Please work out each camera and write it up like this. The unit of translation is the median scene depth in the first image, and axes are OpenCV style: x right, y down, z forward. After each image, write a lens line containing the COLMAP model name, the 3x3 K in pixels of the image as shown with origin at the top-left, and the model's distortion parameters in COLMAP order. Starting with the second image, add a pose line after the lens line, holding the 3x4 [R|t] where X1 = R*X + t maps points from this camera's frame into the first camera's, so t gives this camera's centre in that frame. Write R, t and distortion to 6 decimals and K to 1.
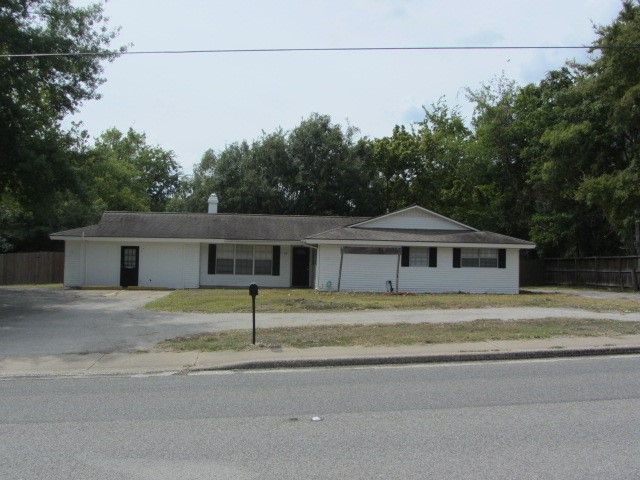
lens RADIAL K [[620.8, 0, 320.0], [0, 620.8, 240.0], [0, 0, 1]] dist [-0.013209, -0.002529]
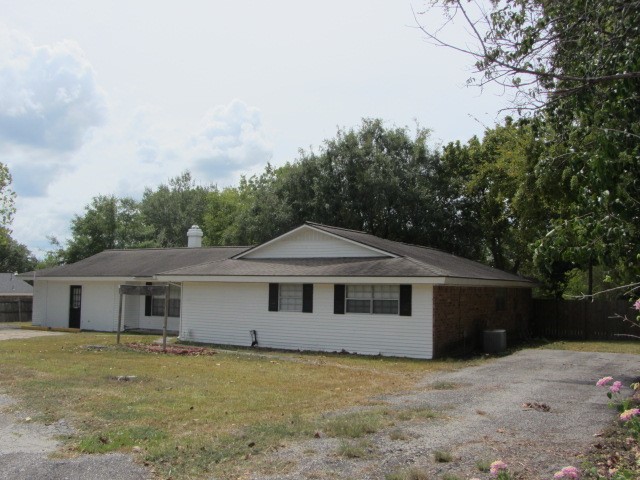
lens RADIAL K [[620.8, 0, 320.0], [0, 620.8, 240.0], [0, 0, 1]] dist [-0.013209, -0.002529]
pose [[0.828333, -0.050235, -0.557979, 0.560955], [0.019239, 0.997935, -0.061283, 0.005644], [0.559905, 0.040027, 0.827589, 0.419556]]
